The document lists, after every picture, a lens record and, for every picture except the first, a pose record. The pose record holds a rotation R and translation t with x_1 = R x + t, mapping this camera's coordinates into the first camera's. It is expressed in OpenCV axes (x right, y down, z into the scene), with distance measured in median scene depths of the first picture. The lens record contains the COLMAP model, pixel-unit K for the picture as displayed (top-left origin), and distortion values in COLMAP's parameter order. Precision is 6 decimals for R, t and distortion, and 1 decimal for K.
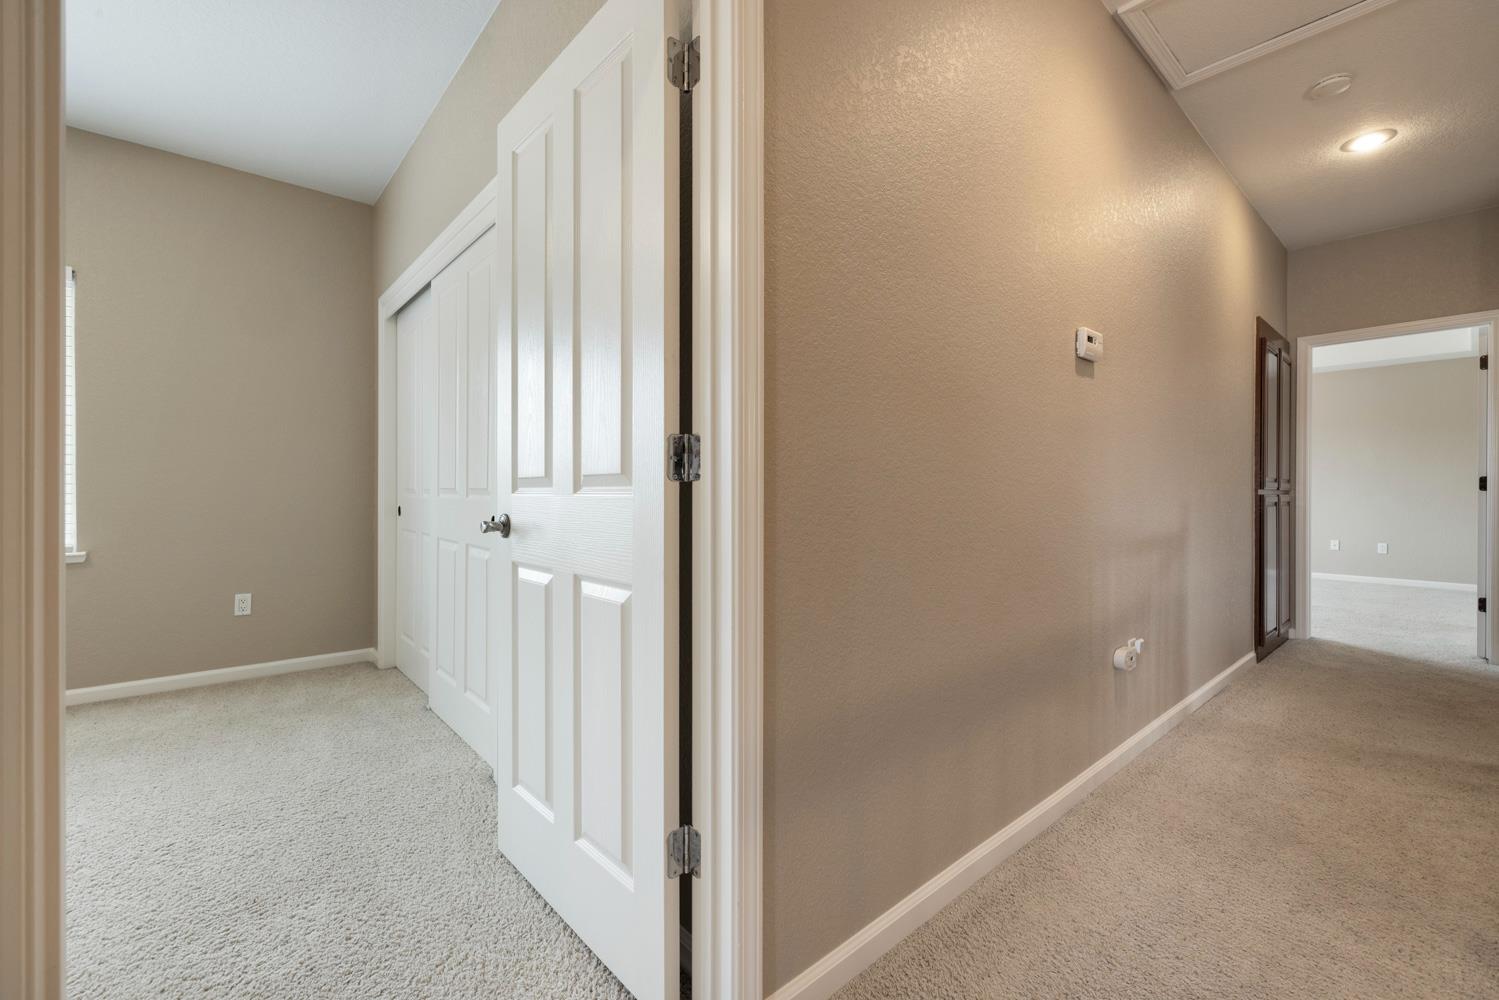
lens RADIAL K [[641.0, 0, 753.5], [0, 641.0, 495.0], [0, 0, 1]] dist [0.005678, -0.001218]
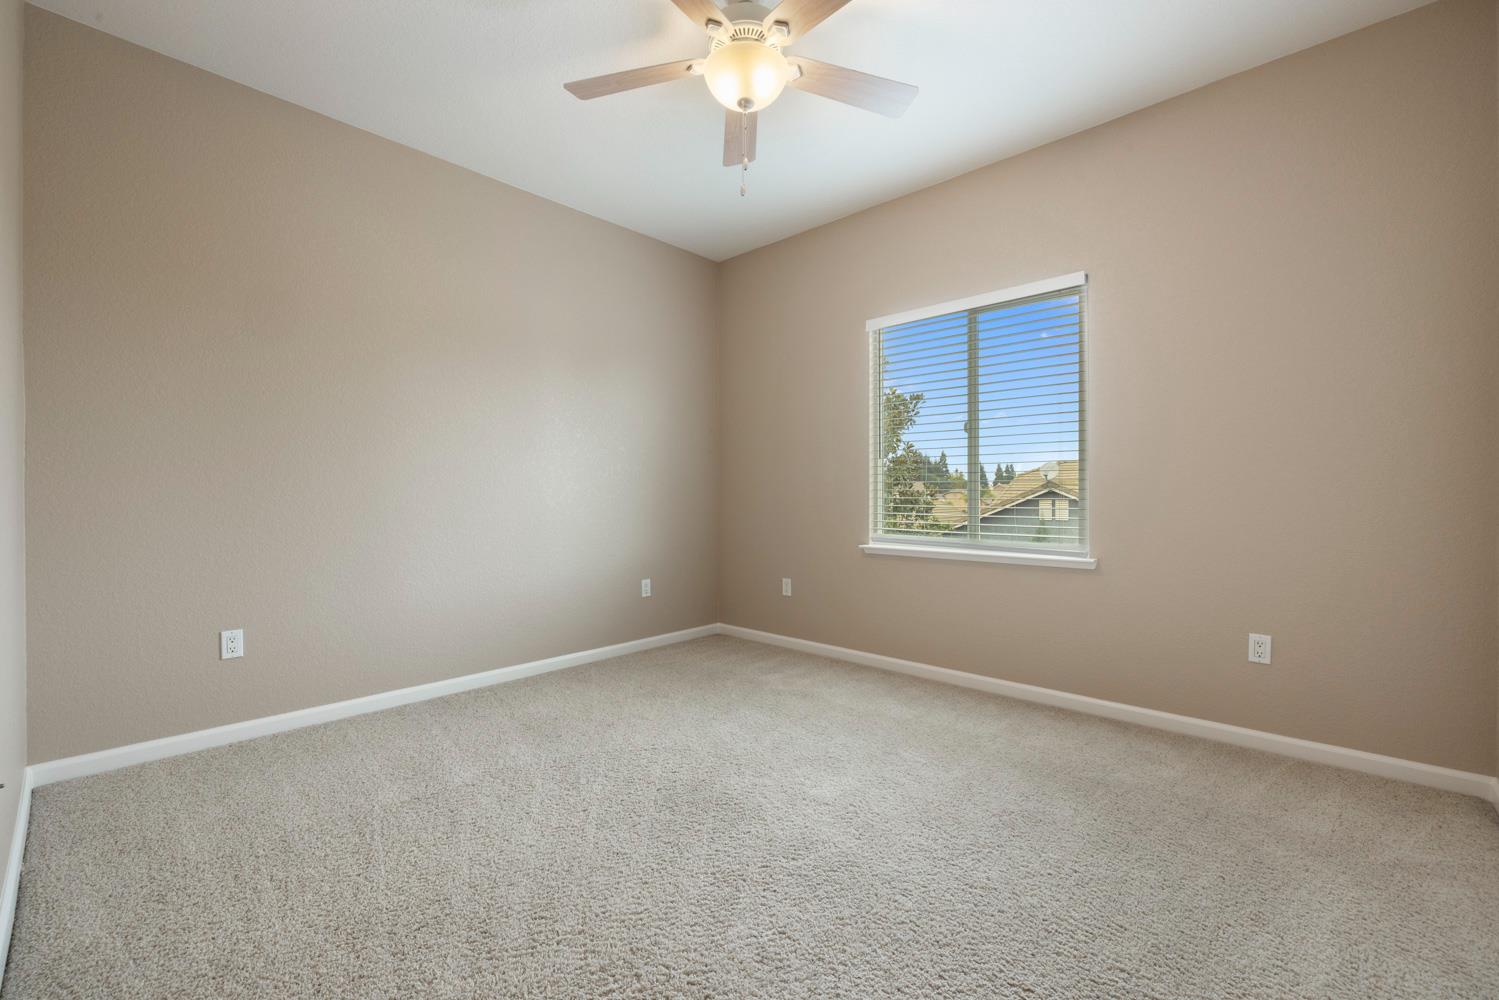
lens RADIAL K [[641.0, 0, 720.6], [0, 641.0, 498.9], [0, 0, 1]] dist [0.005678, -0.001218]
pose [[0.096977, -0.004073, -0.995278, -0.130682], [0.001458, 0.999991, -0.003950, 0.001005], [0.995286, -0.001068, 0.096982, 0.345522]]
